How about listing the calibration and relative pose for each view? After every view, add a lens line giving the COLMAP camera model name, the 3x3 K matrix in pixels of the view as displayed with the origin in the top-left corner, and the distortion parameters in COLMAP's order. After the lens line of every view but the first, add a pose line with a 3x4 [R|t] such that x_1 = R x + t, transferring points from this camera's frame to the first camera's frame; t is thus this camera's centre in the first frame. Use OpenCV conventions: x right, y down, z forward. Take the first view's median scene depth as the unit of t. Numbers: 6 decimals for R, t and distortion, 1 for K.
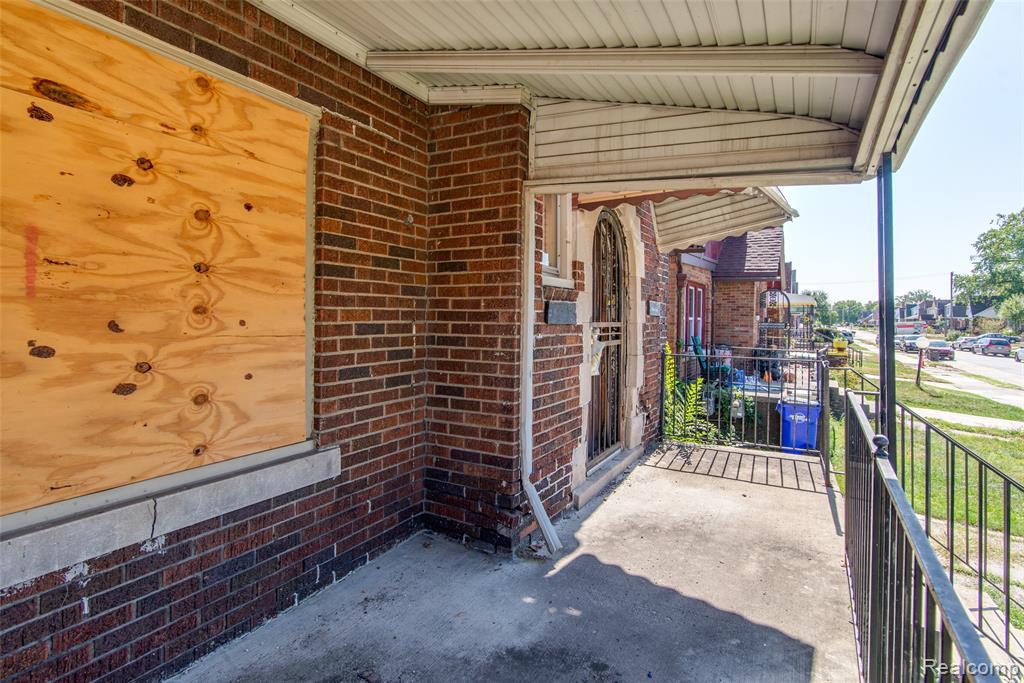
lens RADIAL K [[524.0, 0, 513.4], [0, 524.0, 313.2], [0, 0, 1]] dist [0.002784, 0.000617]
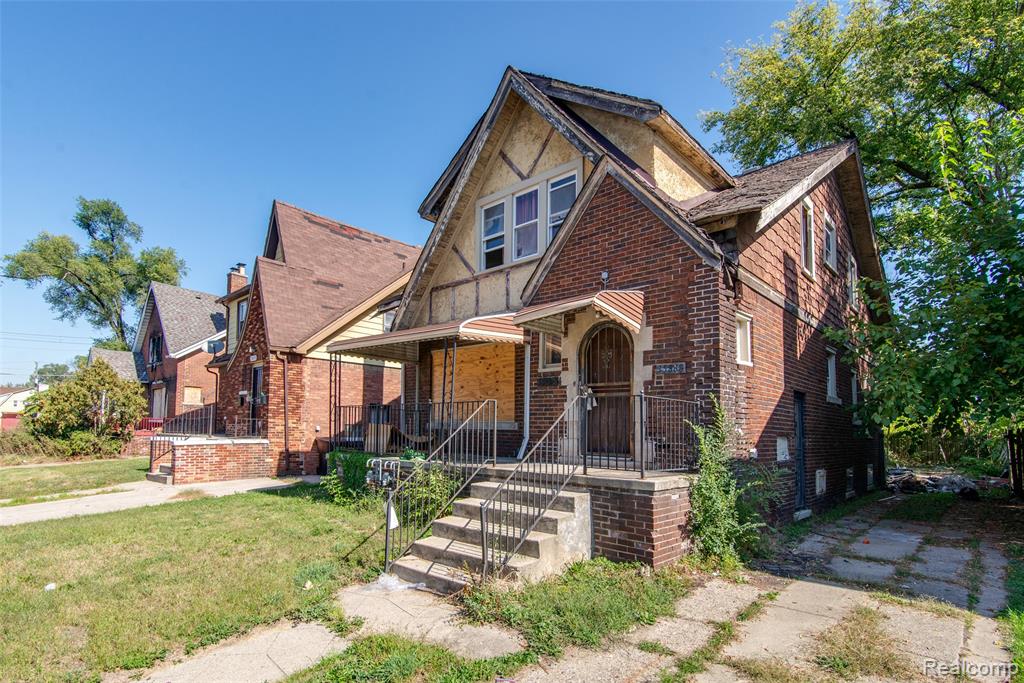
lens RADIAL K [[507.6, 0, 513.8], [0, 507.6, 378.0], [0, 0, 1]] dist [0.001179, 0.000083]
pose [[-0.225588, -0.107757, -0.968245, 3.382218], [-0.008669, 0.994047, -0.108609, 0.336914], [0.974184, -0.016107, -0.225179, 1.839458]]
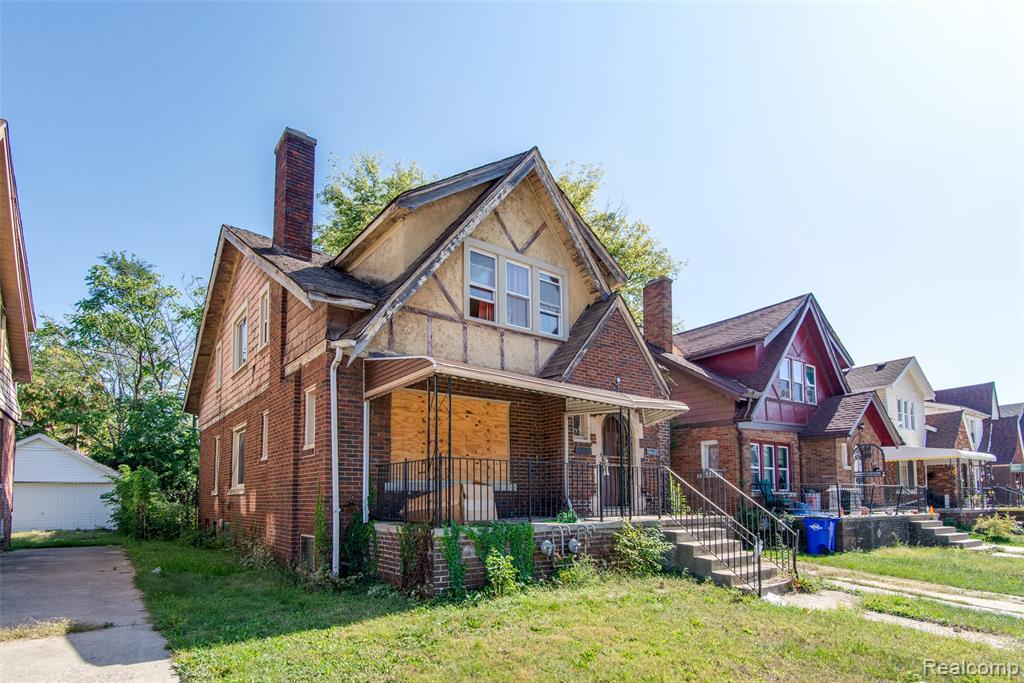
lens RADIAL K [[541.2, 0, 461.8], [0, 541.2, 433.7], [0, 0, 1]] dist [-0.000762, -0.000019]
pose [[0.897860, -0.060699, -0.436077, 1.131365], [0.011998, 0.993456, -0.113580, 0.341080], [0.440117, 0.096747, 0.892713, -2.944920]]
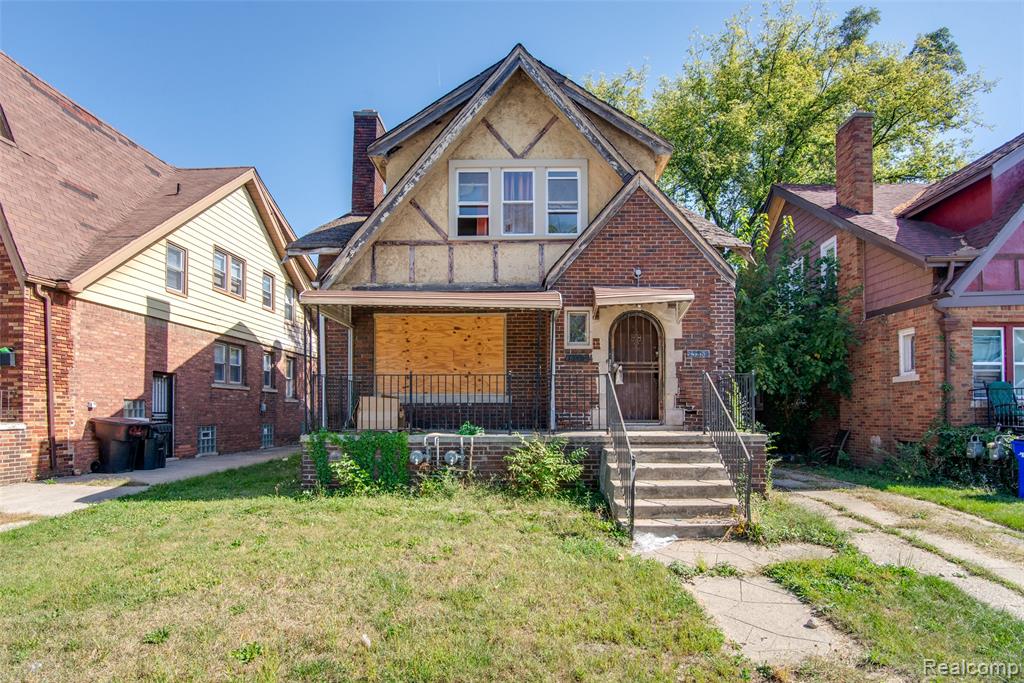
lens RADIAL K [[517.7, 0, 508.8], [0, 517.7, 370.5], [0, 0, 1]] dist [-0.025204, 0.000321]
pose [[0.462423, -0.072929, -0.883655, 3.170080], [0.010052, 0.996979, -0.077022, 0.369909], [0.886603, 0.026734, 0.461759, -0.845190]]
